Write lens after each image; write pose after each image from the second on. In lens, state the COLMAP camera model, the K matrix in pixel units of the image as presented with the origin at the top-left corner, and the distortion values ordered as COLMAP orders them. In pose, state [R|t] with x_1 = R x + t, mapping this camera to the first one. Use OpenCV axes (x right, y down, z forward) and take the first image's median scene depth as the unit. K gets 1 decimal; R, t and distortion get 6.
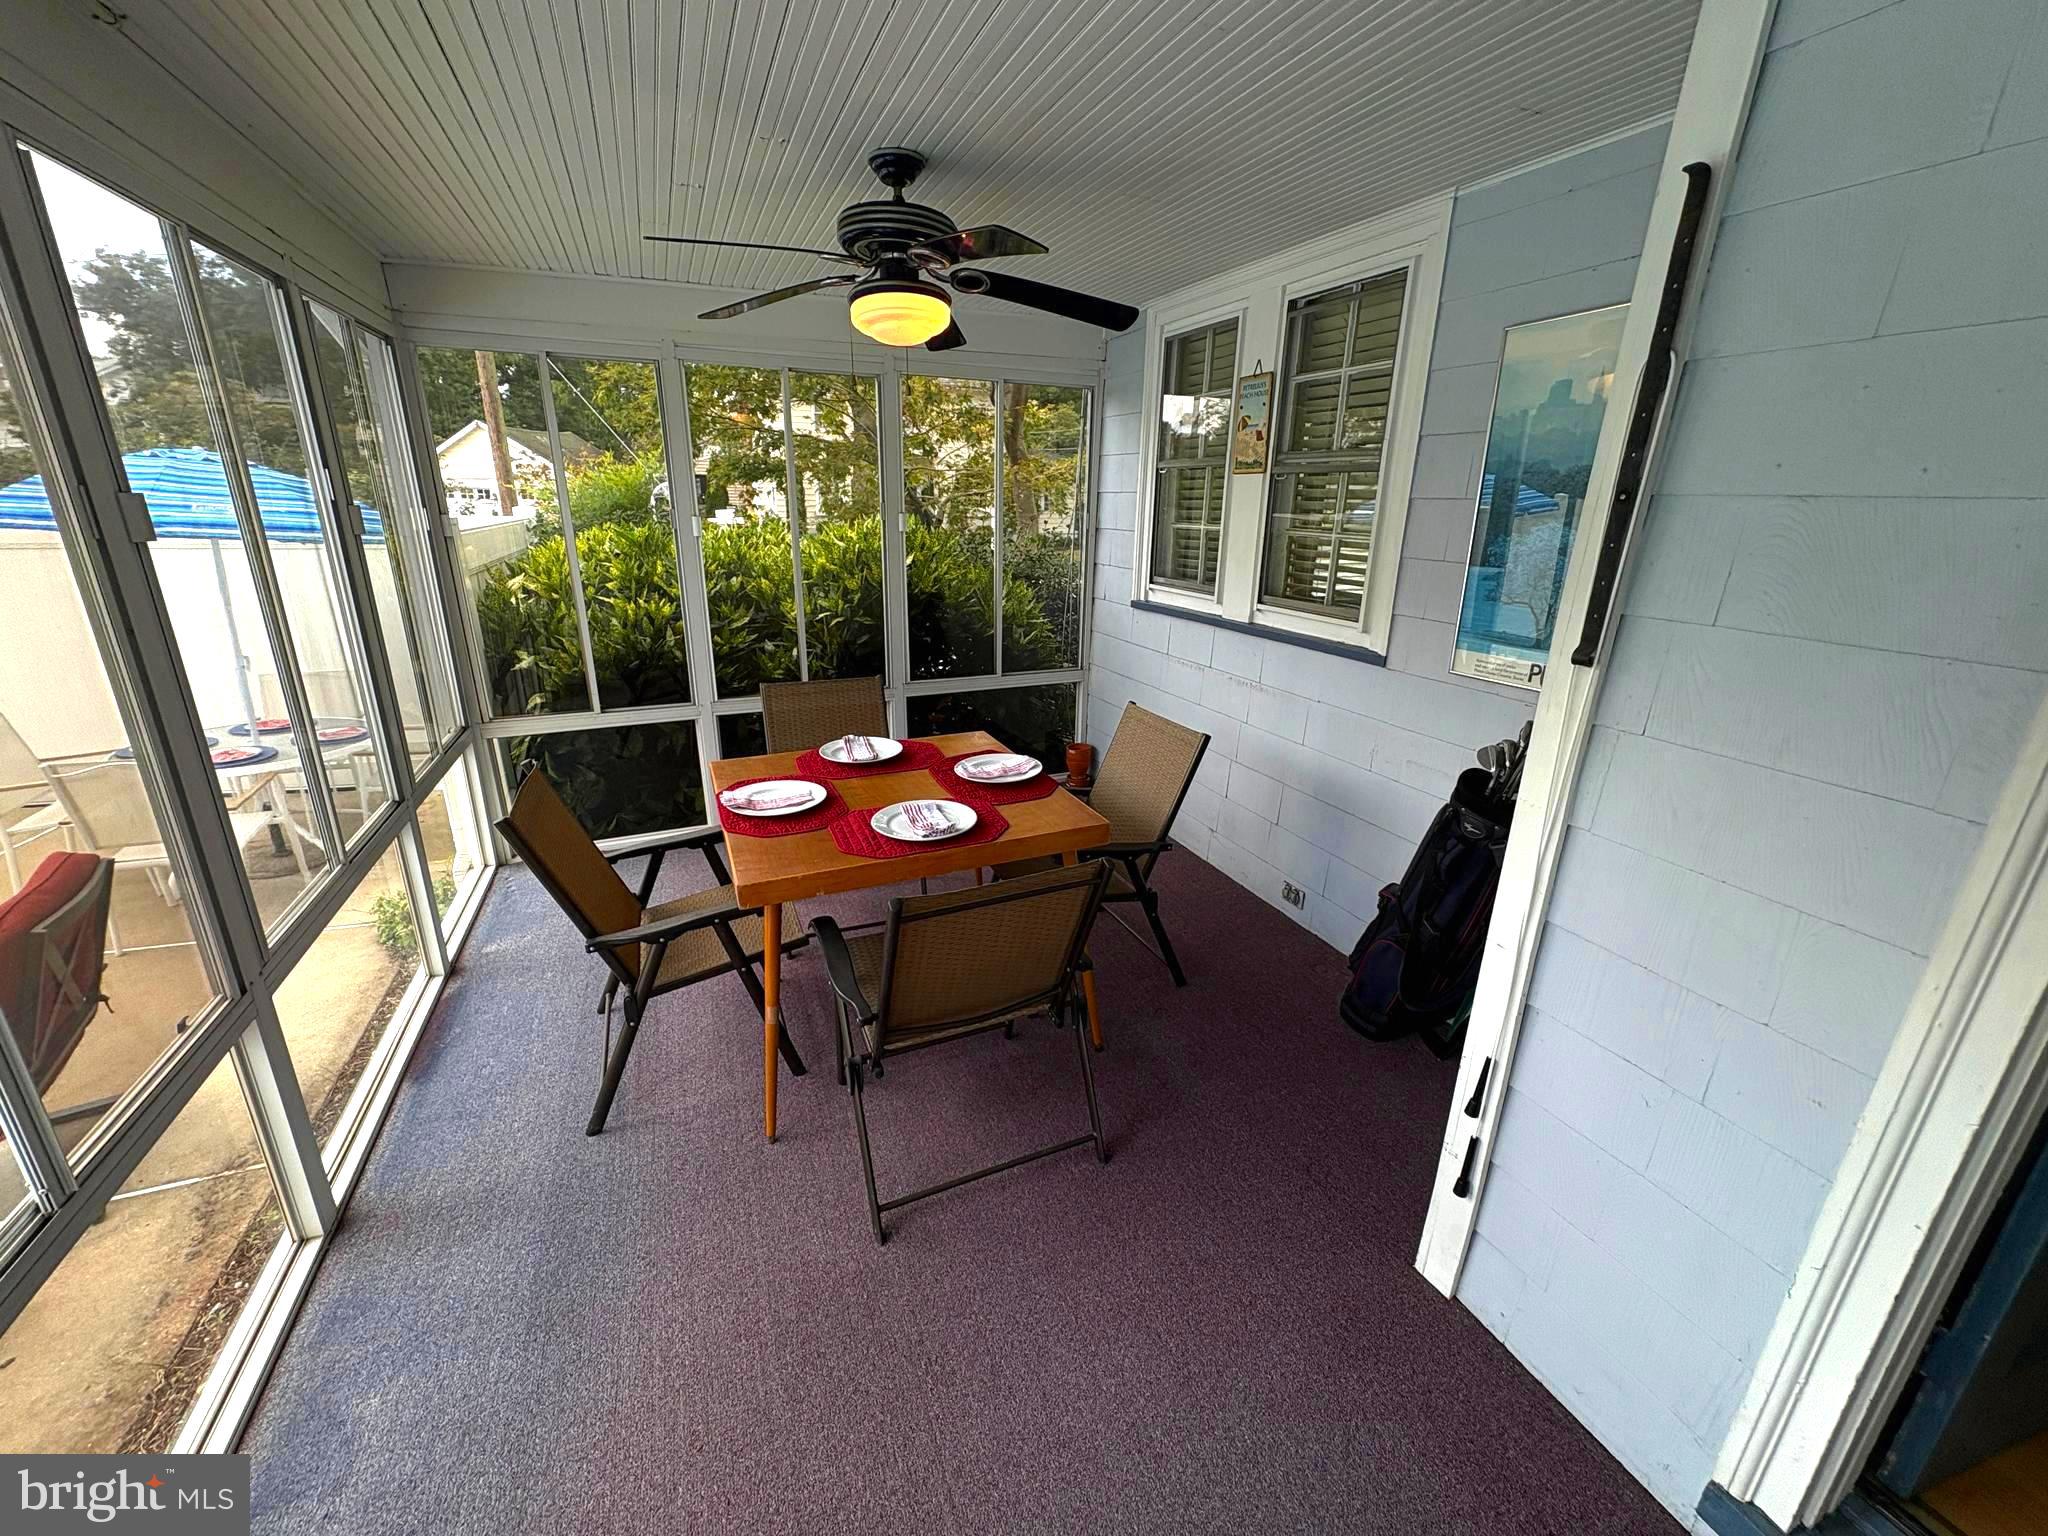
lens RADIAL K [[815.1, 0, 1024.7], [0, 815.1, 754.3], [0, 0, 1]] dist [-0.000263, 0.000475]
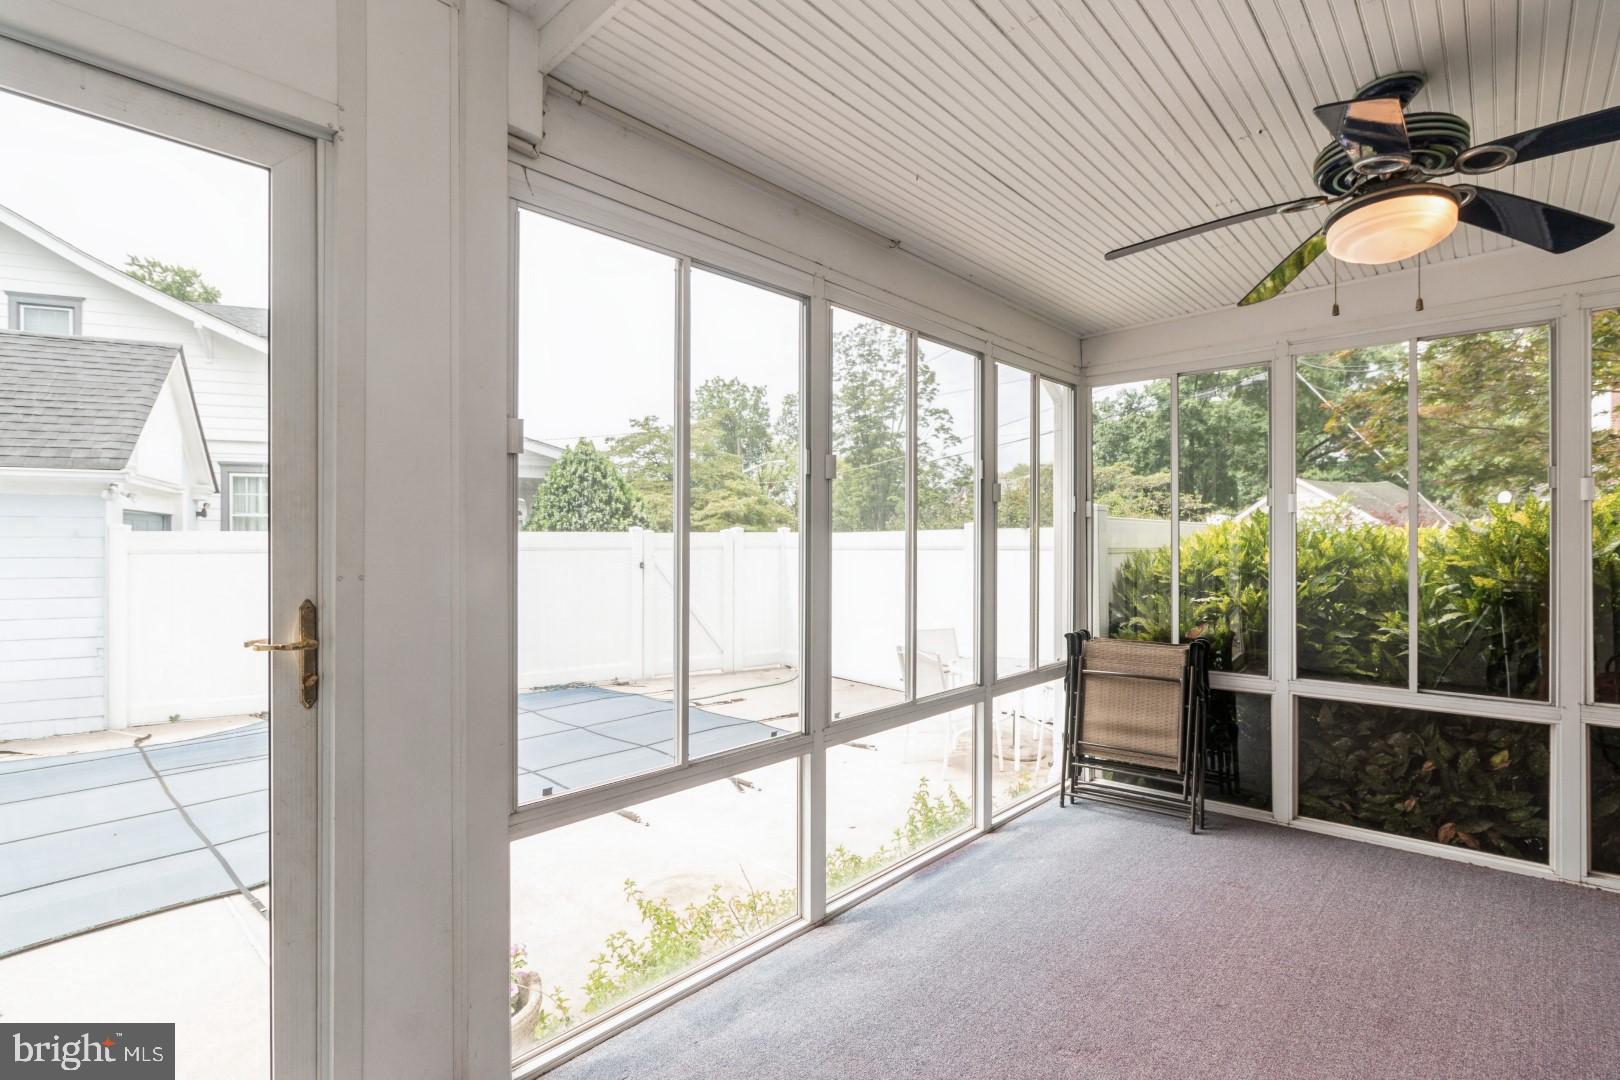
lens RADIAL K [[757.1, 0, 804.6], [0, 757.1, 533.6], [0, 0, 1]] dist [-0.000668, -0.000340]
pose [[0.416945, -0.026959, -0.908532, 0.243380], [-0.266098, 0.952145, -0.150372, 0.073896], [0.869108, 0.304455, 0.389819, 0.132550]]
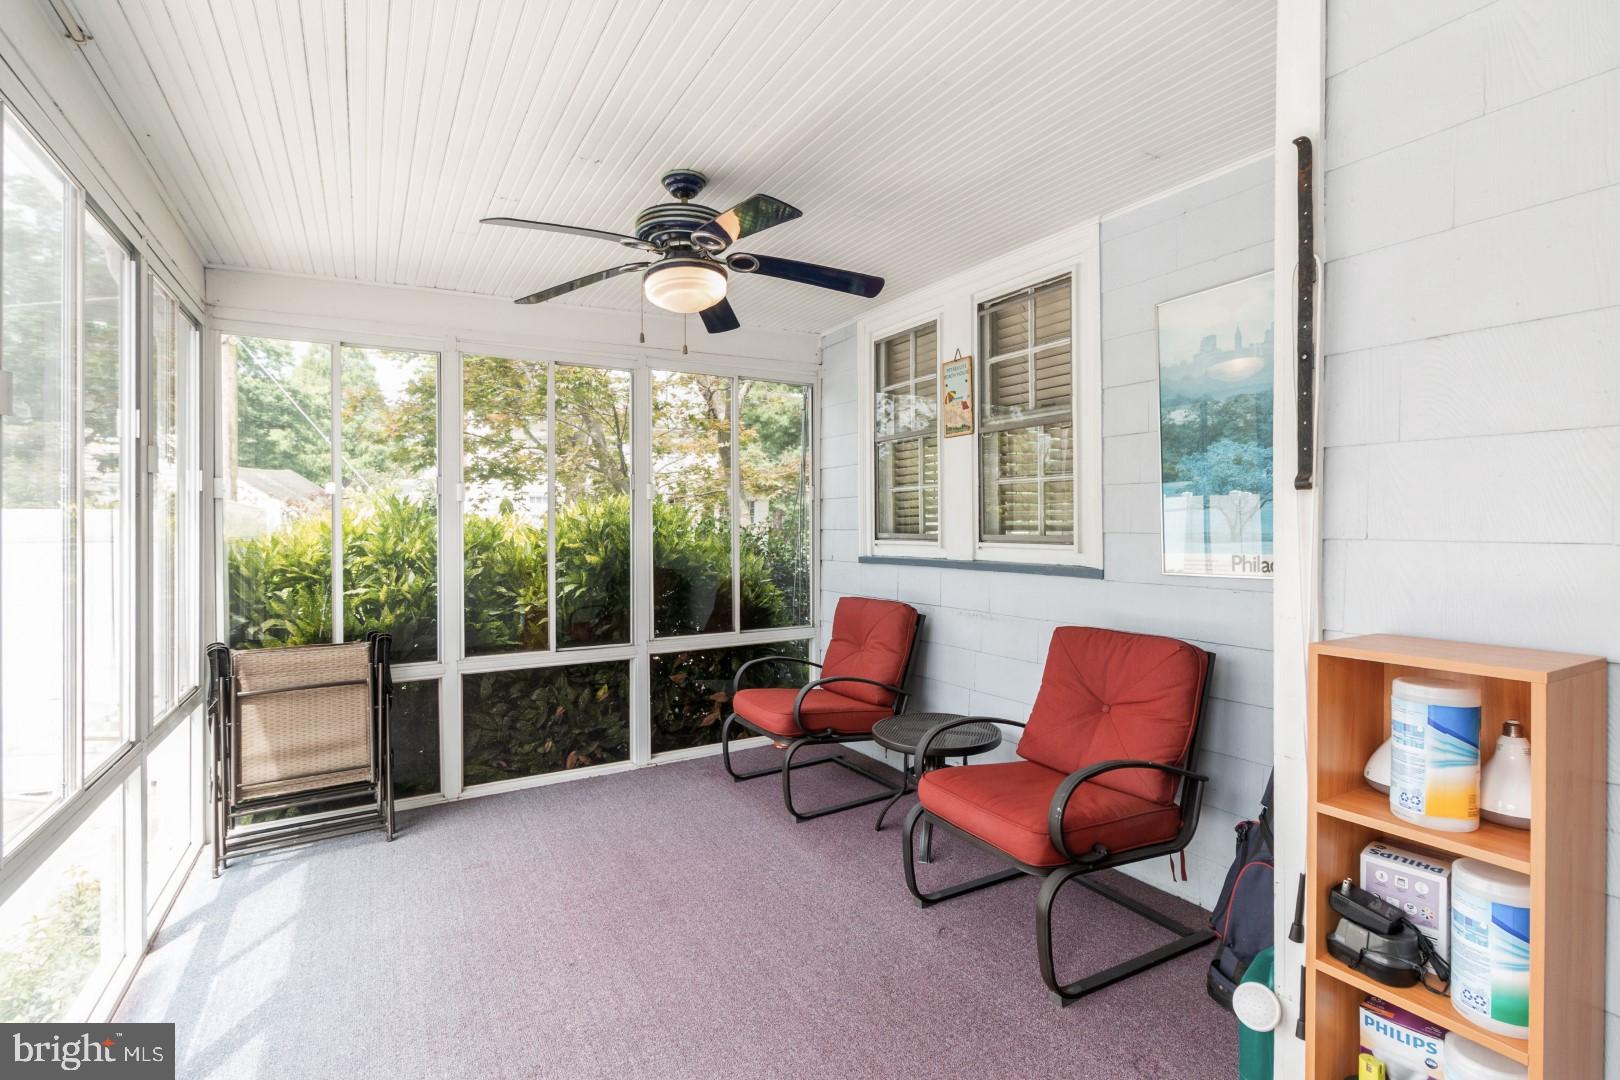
lens RADIAL K [[776.2, 0, 801.8], [0, 776.2, 522.0], [0, 0, 1]] dist [-0.000470, -0.000437]
pose [[0.993618, -0.019287, 0.111138, -0.082942], [0.052395, 0.951450, -0.303310, 0.110031], [-0.099892, 0.307198, 0.946388, -0.002636]]
